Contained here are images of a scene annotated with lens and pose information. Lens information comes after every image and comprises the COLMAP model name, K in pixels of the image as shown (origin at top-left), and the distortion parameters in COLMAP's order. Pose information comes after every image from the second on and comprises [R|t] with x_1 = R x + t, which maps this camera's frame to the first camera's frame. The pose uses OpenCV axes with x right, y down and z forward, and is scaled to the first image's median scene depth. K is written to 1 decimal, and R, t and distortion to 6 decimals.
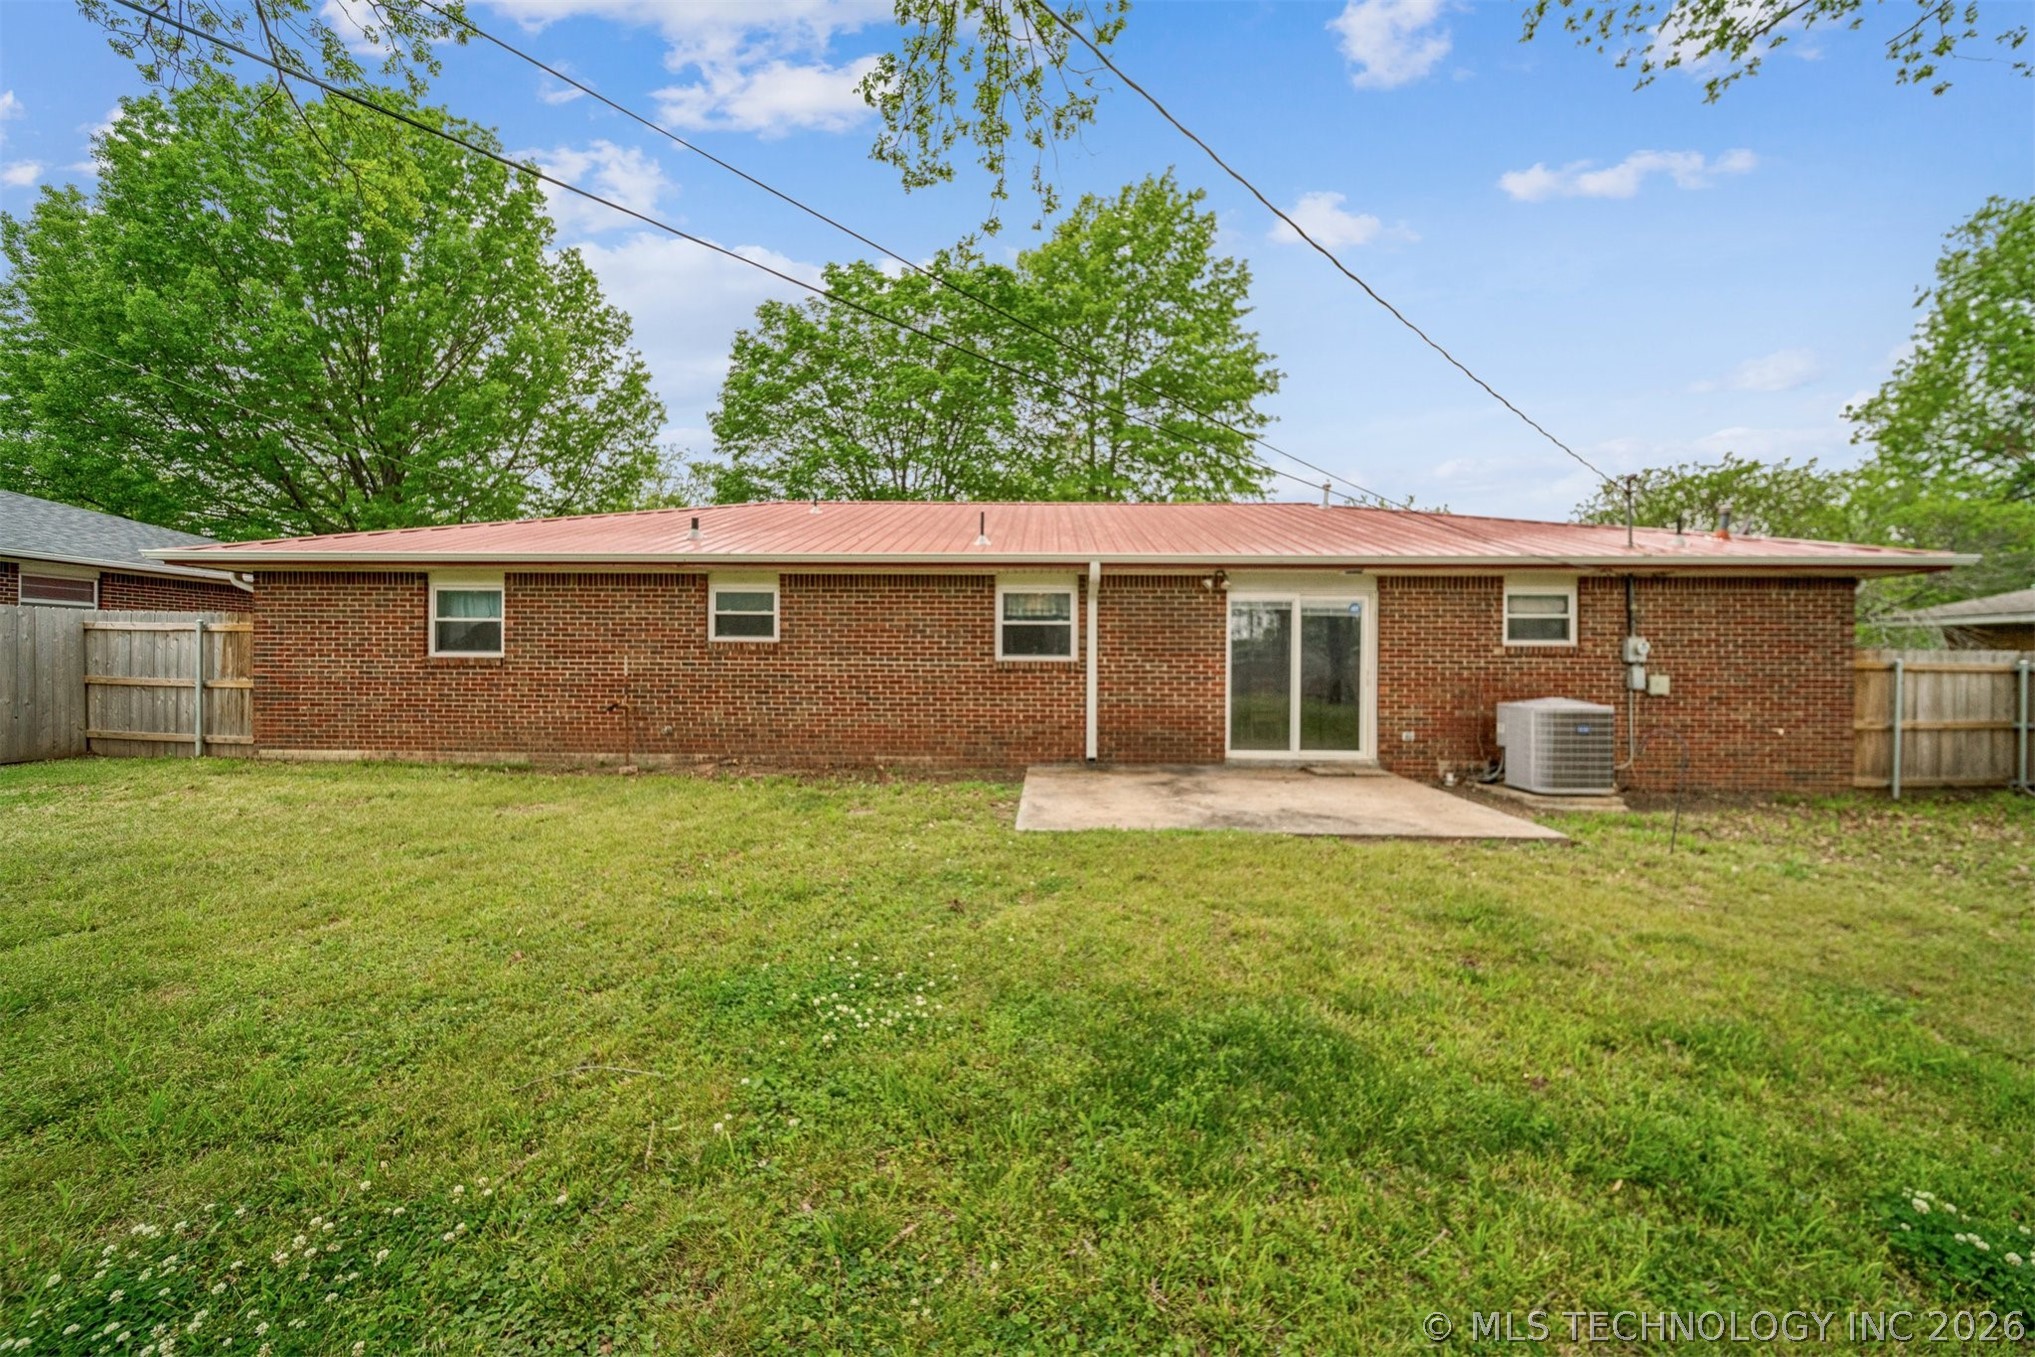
lens RADIAL K [[721.2, 0, 1030.8], [0, 721.2, 689.2], [0, 0, 1]] dist [0.000631, -0.000112]
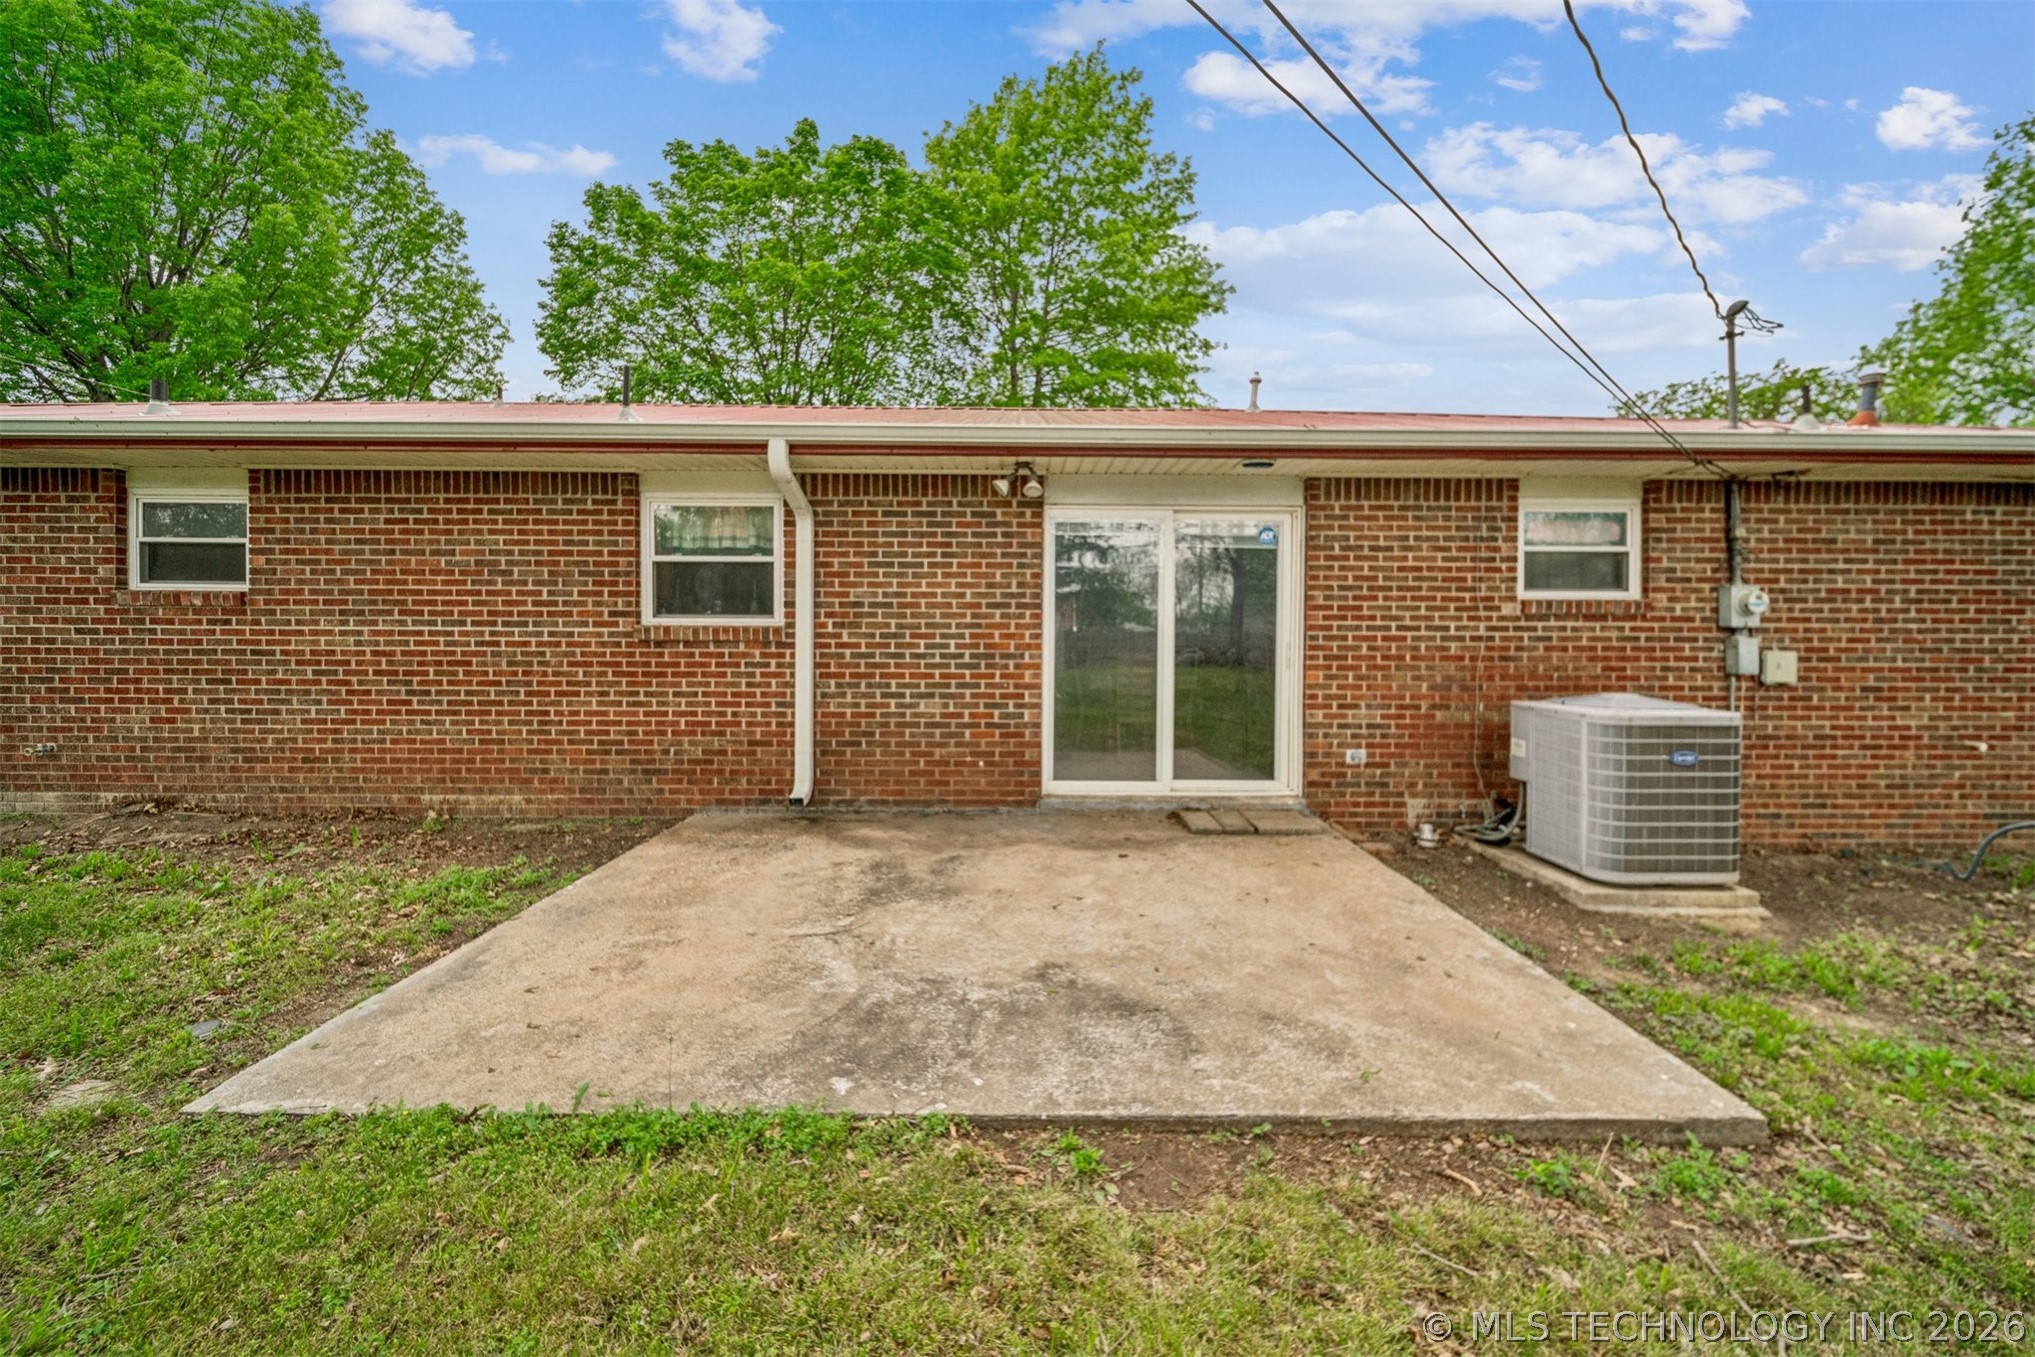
lens RADIAL K [[757.6, 0, 1015.6], [0, 757.6, 665.7], [0, 0, 1]] dist [-0.000834, -0.000124]
pose [[0.999530, -0.001278, 0.030634, 0.232414], [0.001059, 0.999974, 0.007164, -0.011804], [-0.030642, -0.007128, 0.999505, 0.402817]]
